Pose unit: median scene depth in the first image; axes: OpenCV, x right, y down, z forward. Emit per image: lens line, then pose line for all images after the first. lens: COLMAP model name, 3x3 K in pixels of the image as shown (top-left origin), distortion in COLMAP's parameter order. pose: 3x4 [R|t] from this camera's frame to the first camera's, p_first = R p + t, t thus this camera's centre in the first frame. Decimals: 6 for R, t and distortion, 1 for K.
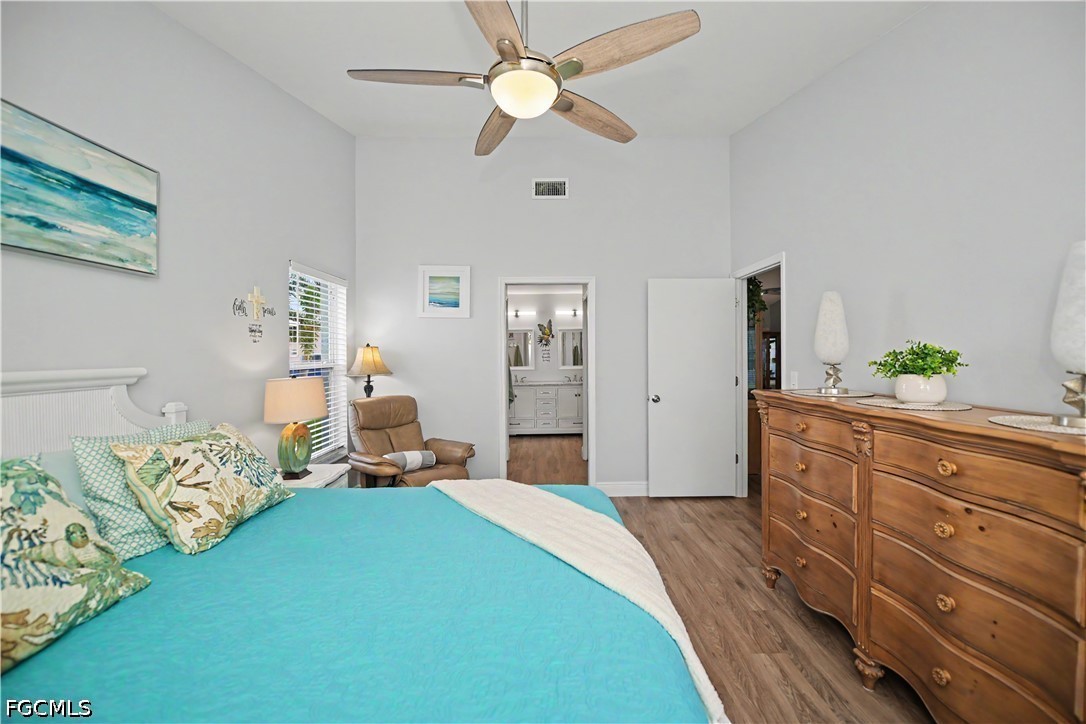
lens RADIAL K [[440.4, 0, 543.3], [0, 440.4, 350.5], [0, 0, 1]] dist [-0.029909, -0.000122]
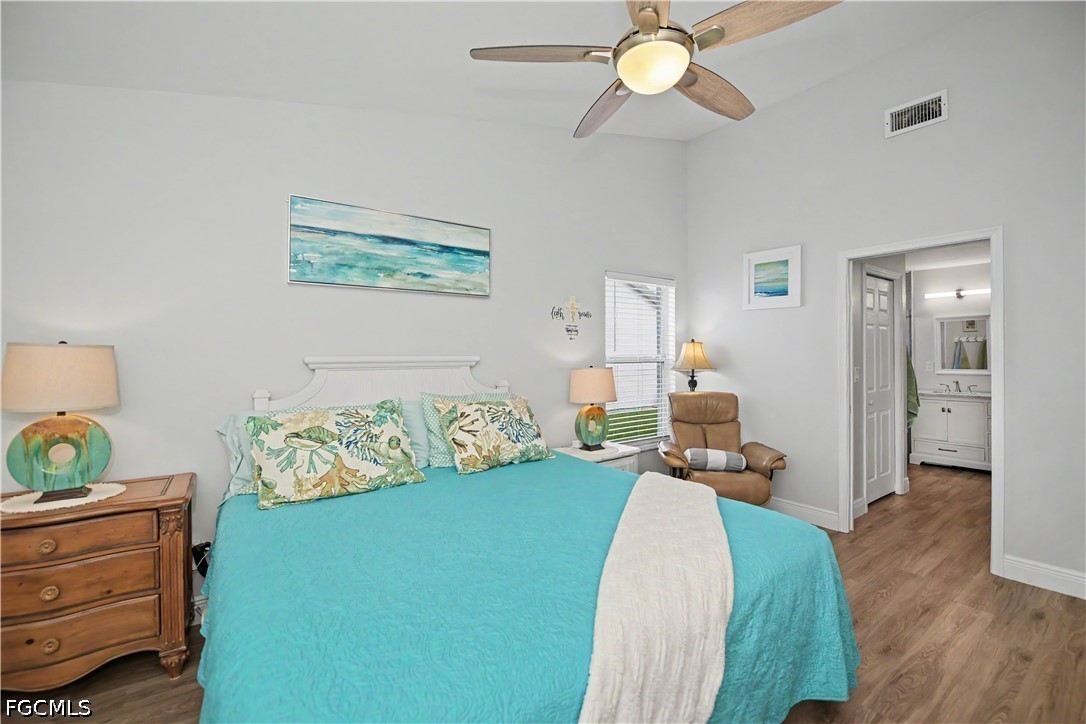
lens RADIAL K [[452.3, 0, 545.3], [0, 452.3, 345.4], [0, 0, 1]] dist [-0.022096, -0.001026]
pose [[0.581376, -0.009643, -0.813578, 0.539368], [0.002606, 0.999947, -0.009990, 0.017240], [0.813631, 0.003688, 0.581370, 0.225018]]
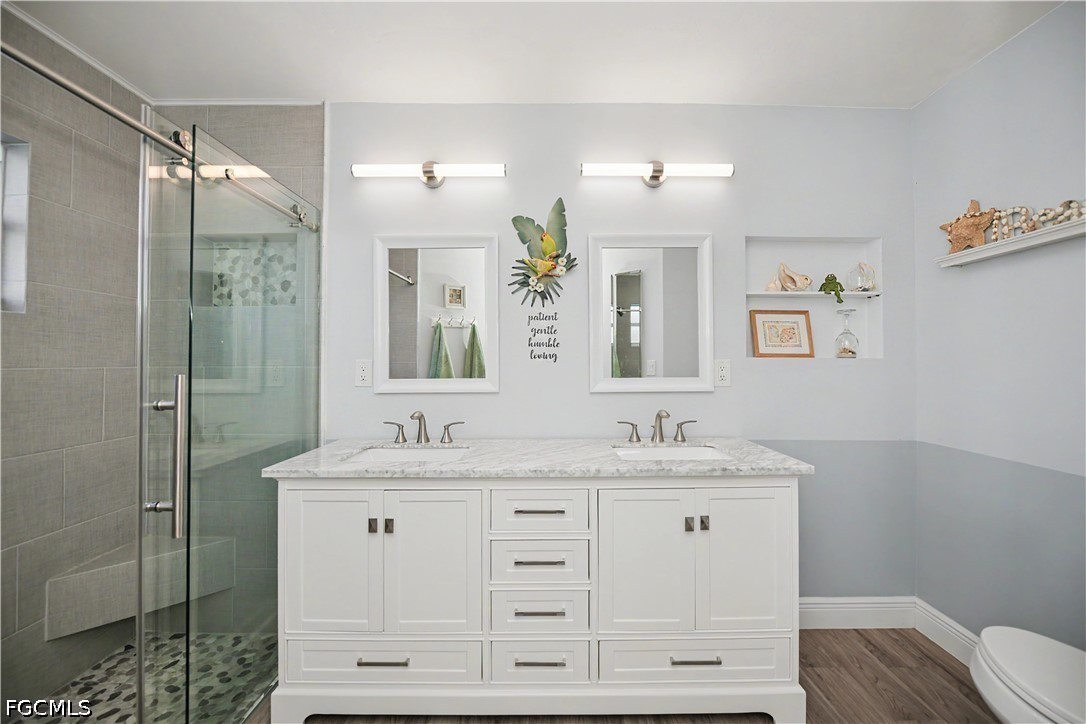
lens RADIAL K [[440.0, 0, 546.8], [0, 440.0, 356.9], [0, 0, 1]] dist [-0.024728, -0.000573]
pose [[0.999929, 0.001896, 0.011742, 0.019943], [-0.001813, 0.999973, -0.007085, 0.105797], [-0.011755, 0.007063, 0.999906, 3.107935]]
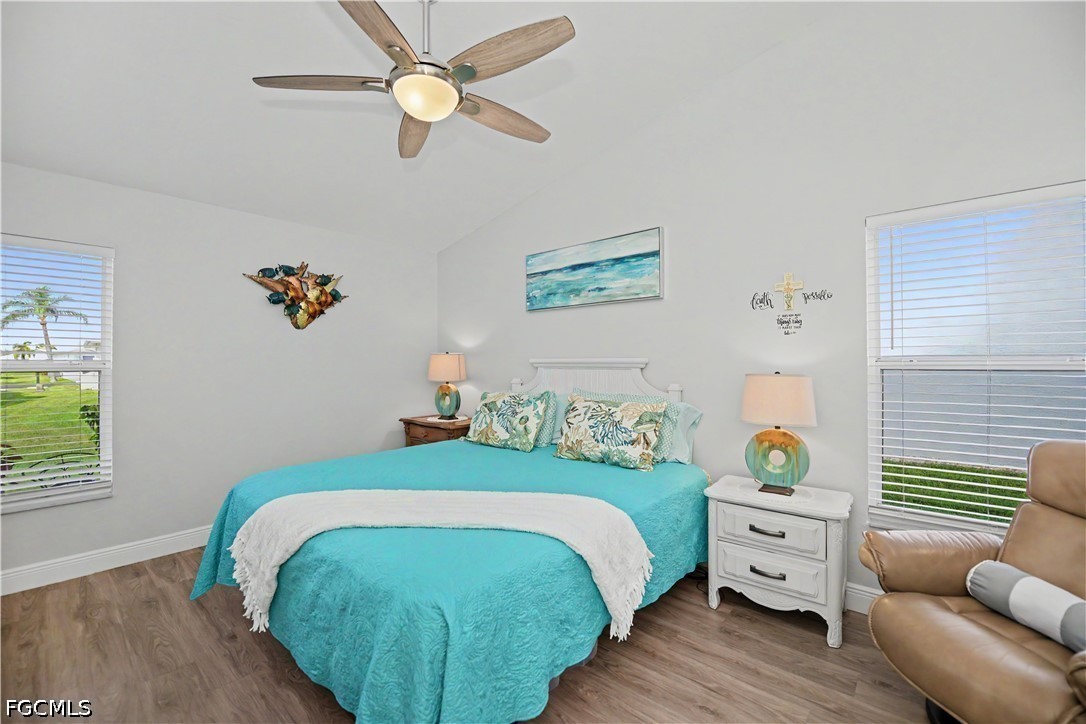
lens RADIAL K [[440.0, 0, 546.8], [0, 440.0, 356.9], [0, 0, 1]] dist [-0.024728, -0.000573]
pose [[-0.641704, -0.005902, -0.766930, 0.522070], [0.008617, 0.999852, -0.014905, 0.054096], [0.766904, -0.016173, -0.641558, 1.698595]]
